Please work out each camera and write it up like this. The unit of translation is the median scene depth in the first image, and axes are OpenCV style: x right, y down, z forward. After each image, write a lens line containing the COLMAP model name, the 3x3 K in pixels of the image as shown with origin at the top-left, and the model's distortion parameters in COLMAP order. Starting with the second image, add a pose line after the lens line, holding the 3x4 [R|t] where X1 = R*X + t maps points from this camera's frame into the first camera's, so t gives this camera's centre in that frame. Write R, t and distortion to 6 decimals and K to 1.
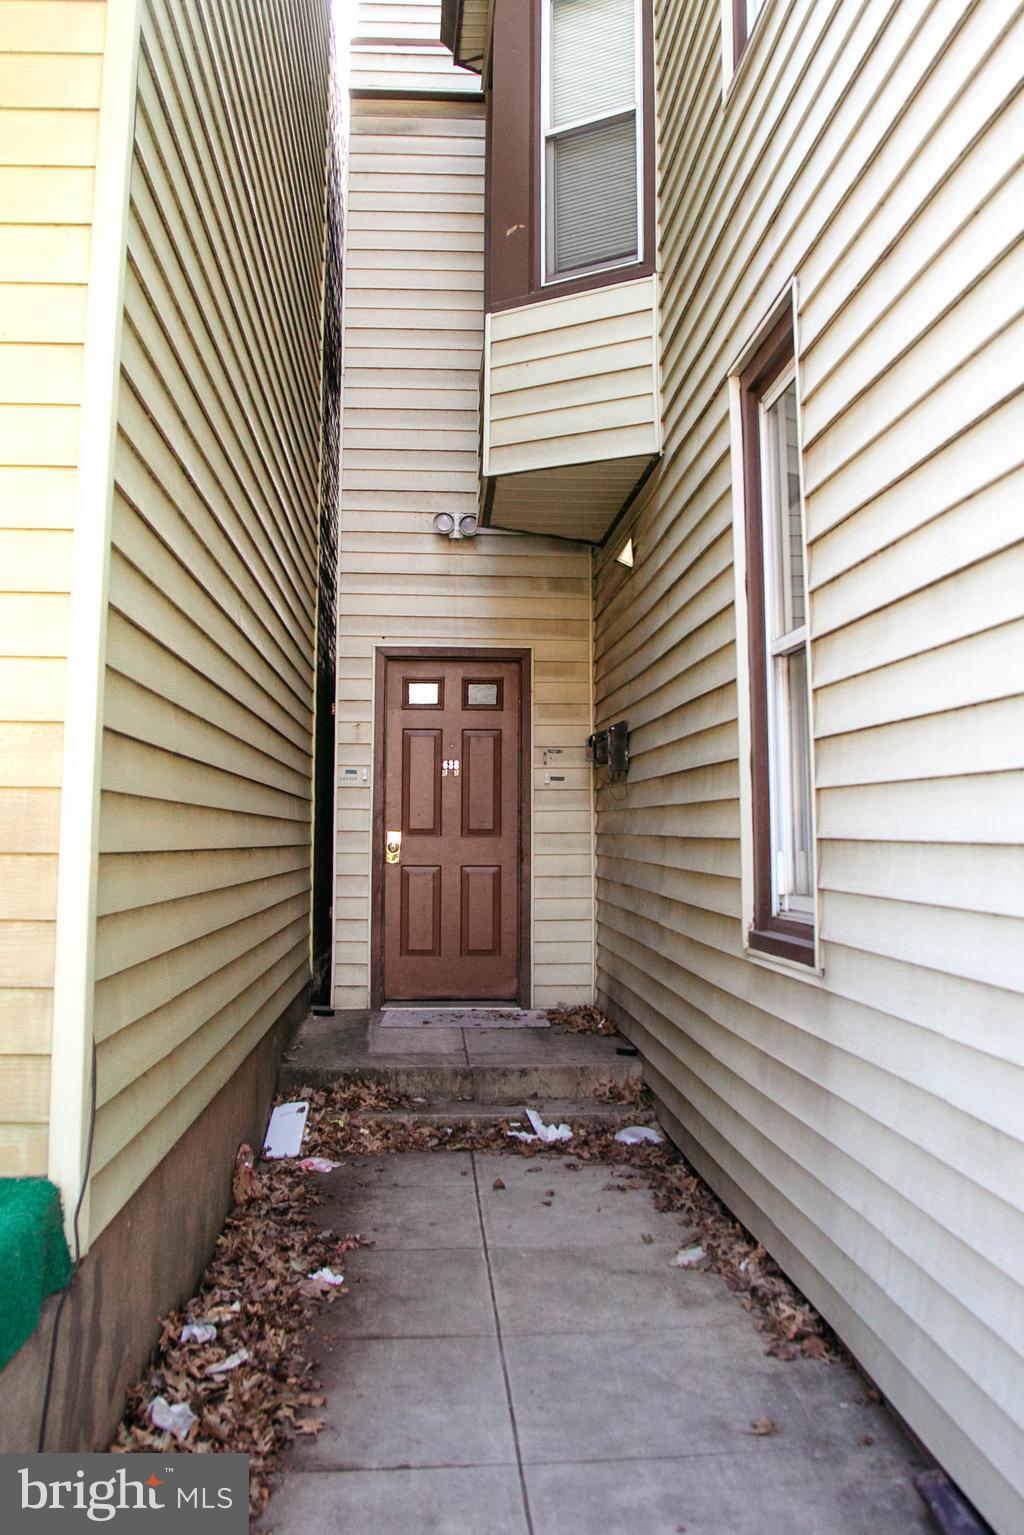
lens RADIAL K [[1156.4, 0, 512.0], [0, 1156.4, 767.5], [0, 0, 1]] dist [-0.058943, 0.007529]
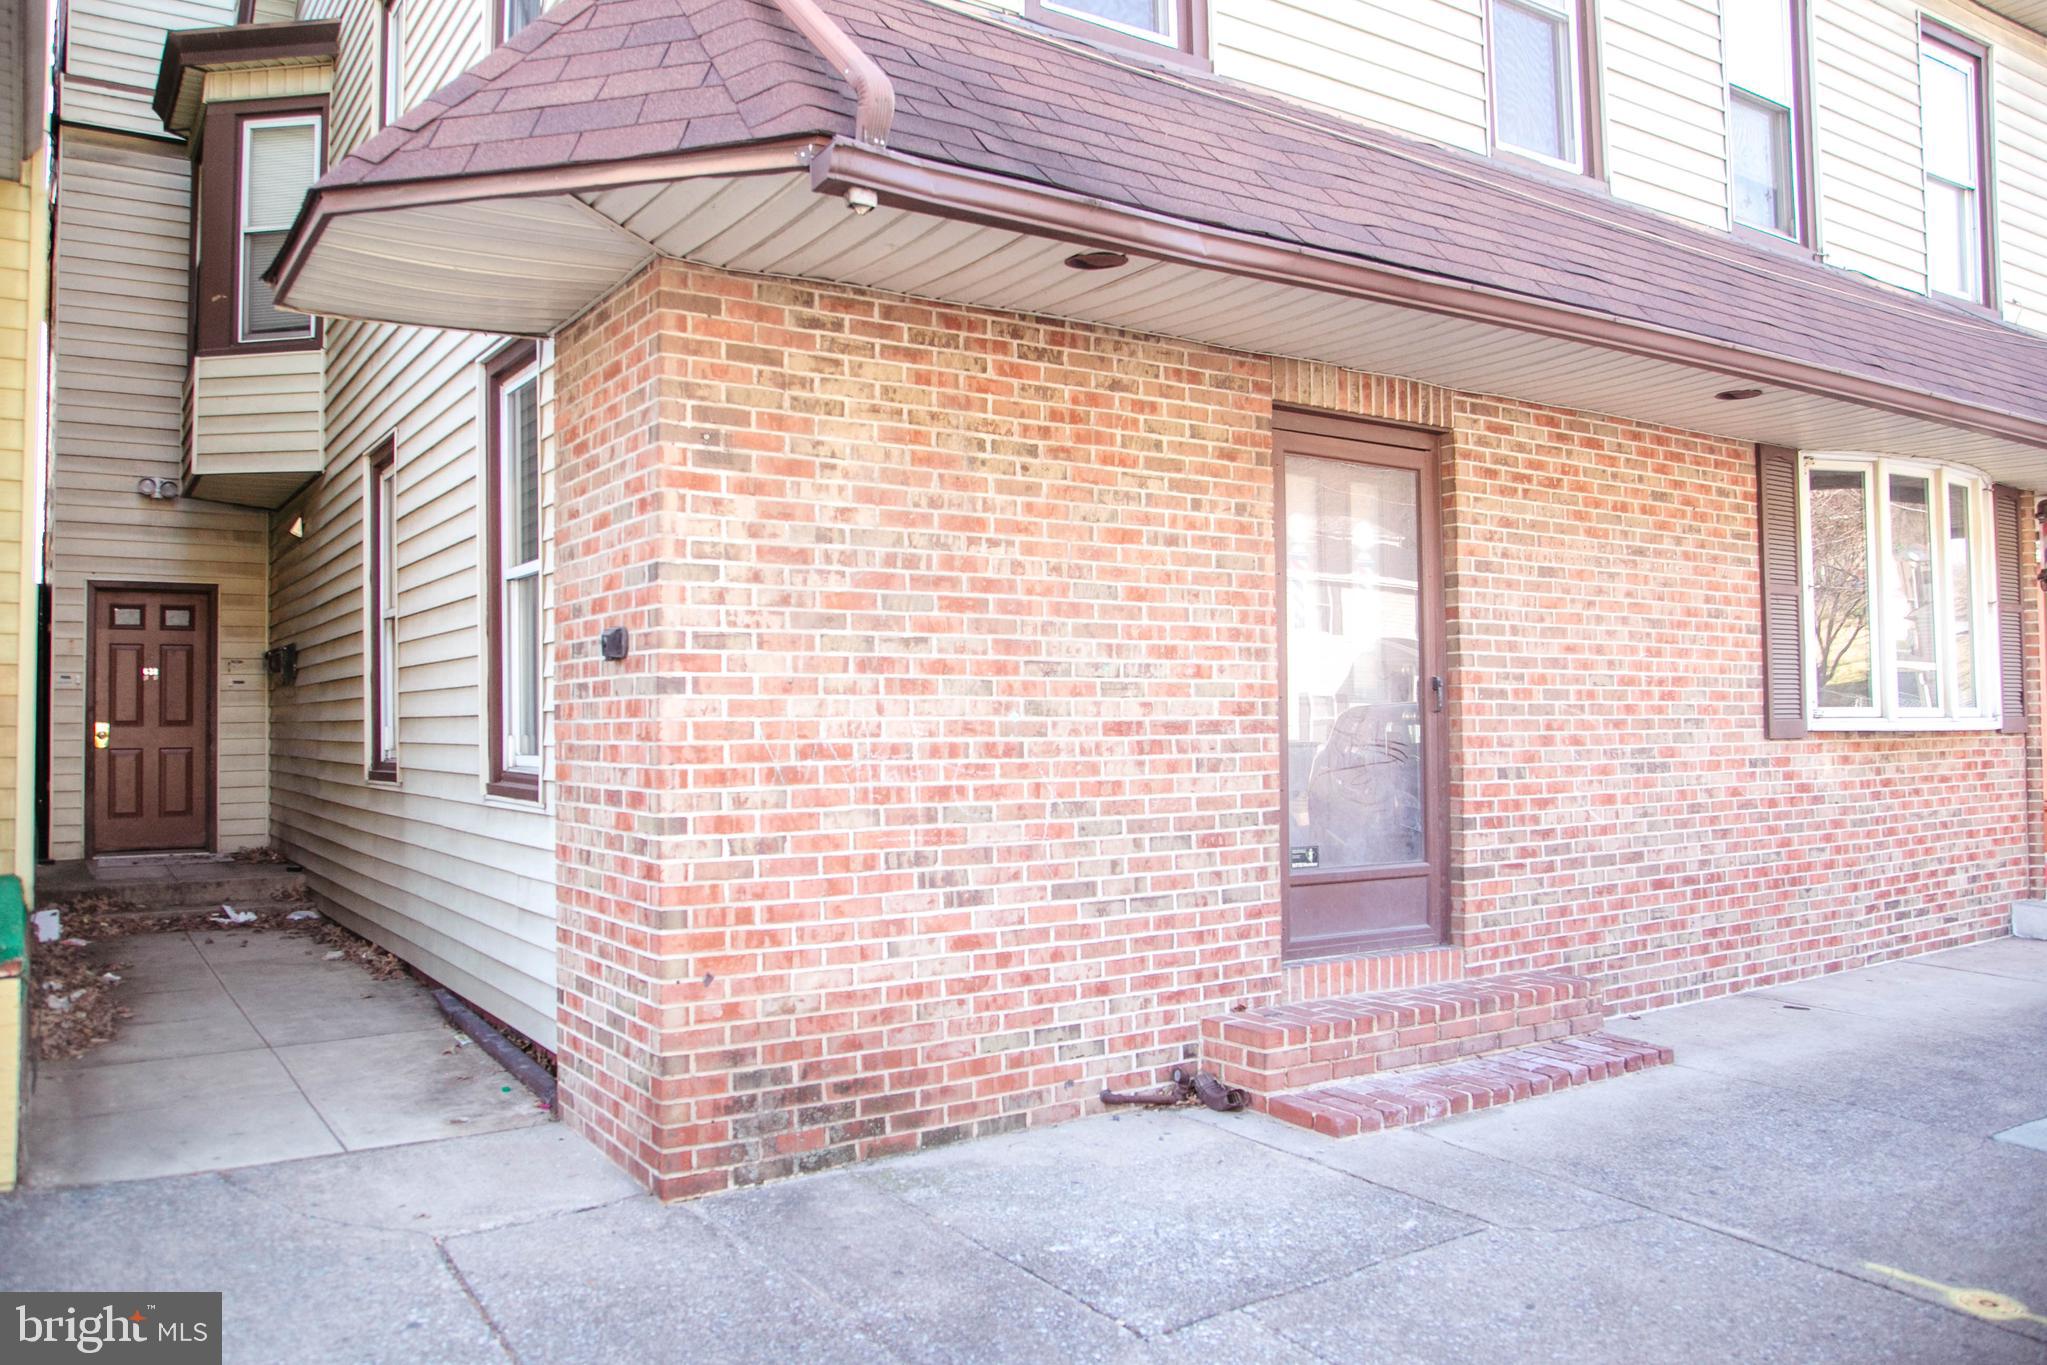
lens RADIAL K [[1542.1, 0, 1023.7], [0, 1542.1, 647.0], [0, 0, 1]] dist [-0.058943, 0.007529]
pose [[0.851819, 0.010070, 0.523739, -0.110874], [-0.009940, 0.999946, -0.003059, -0.035718], [-0.523741, -0.002600, 0.851873, -1.002115]]
